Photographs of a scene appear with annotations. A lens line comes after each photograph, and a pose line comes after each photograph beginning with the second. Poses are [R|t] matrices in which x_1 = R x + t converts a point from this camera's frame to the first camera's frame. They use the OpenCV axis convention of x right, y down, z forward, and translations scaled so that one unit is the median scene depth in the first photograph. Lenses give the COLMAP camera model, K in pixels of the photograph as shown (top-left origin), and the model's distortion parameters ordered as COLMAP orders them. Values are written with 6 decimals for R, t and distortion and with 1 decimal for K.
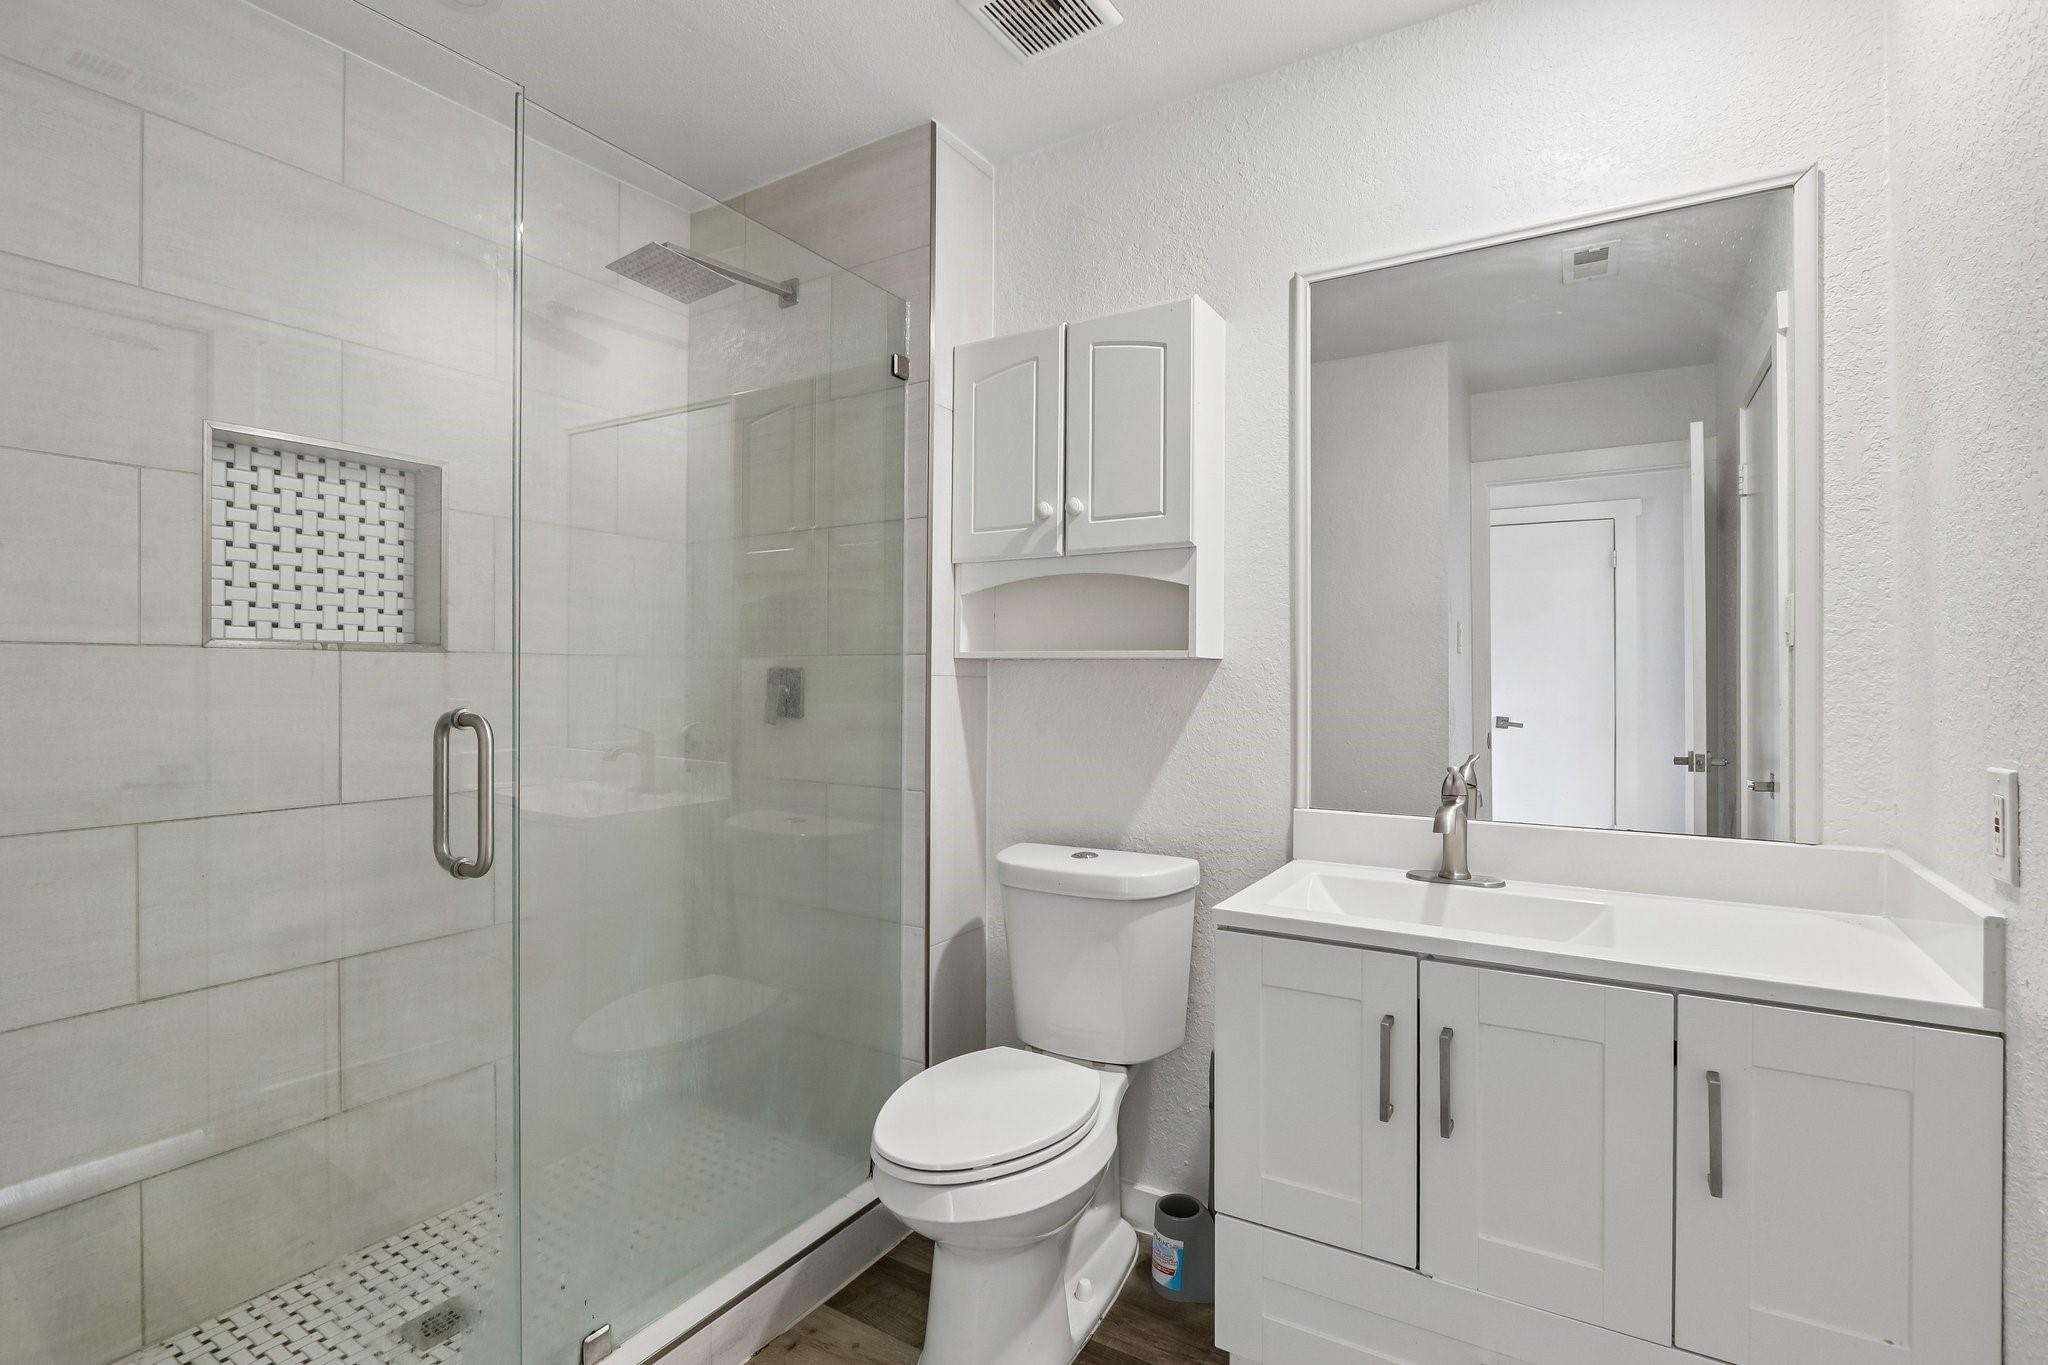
lens RADIAL K [[945.2, 0, 1041.6], [0, 945.2, 680.3], [0, 0, 1]] dist [0.000341, -0.002996]
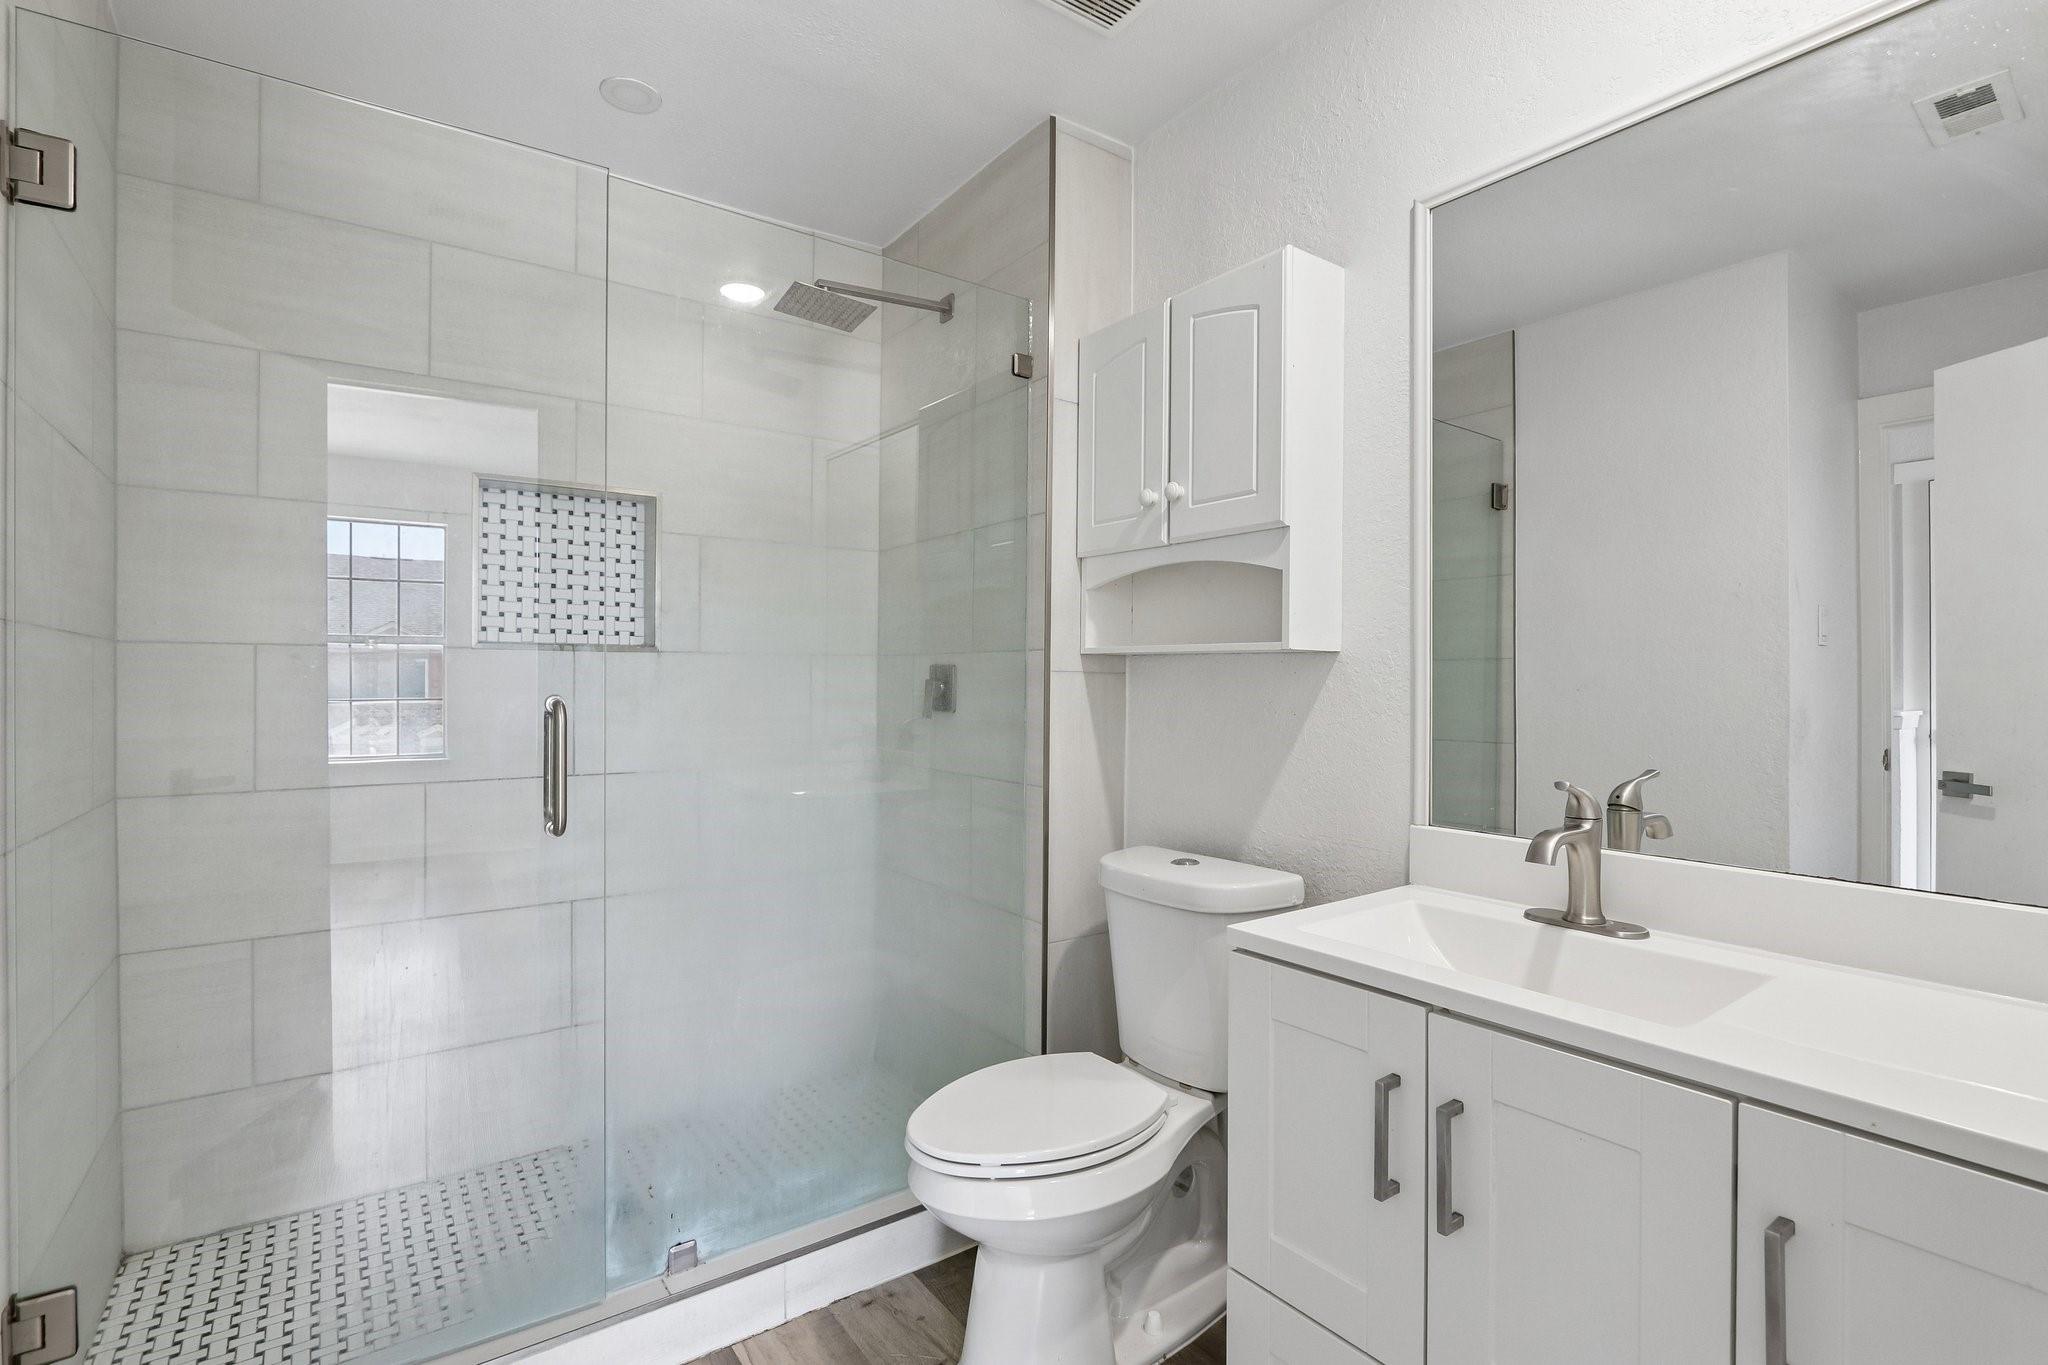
lens RADIAL K [[945.2, 0, 1028.8], [0, 945.2, 679.0], [0, 0, 1]] dist [0.000341, -0.002996]
pose [[0.927089, 0.001780, -0.374838, 0.250901], [-0.003239, 0.999989, -0.003261, 0.006986], [0.374828, 0.004238, 0.927085, 0.070931]]
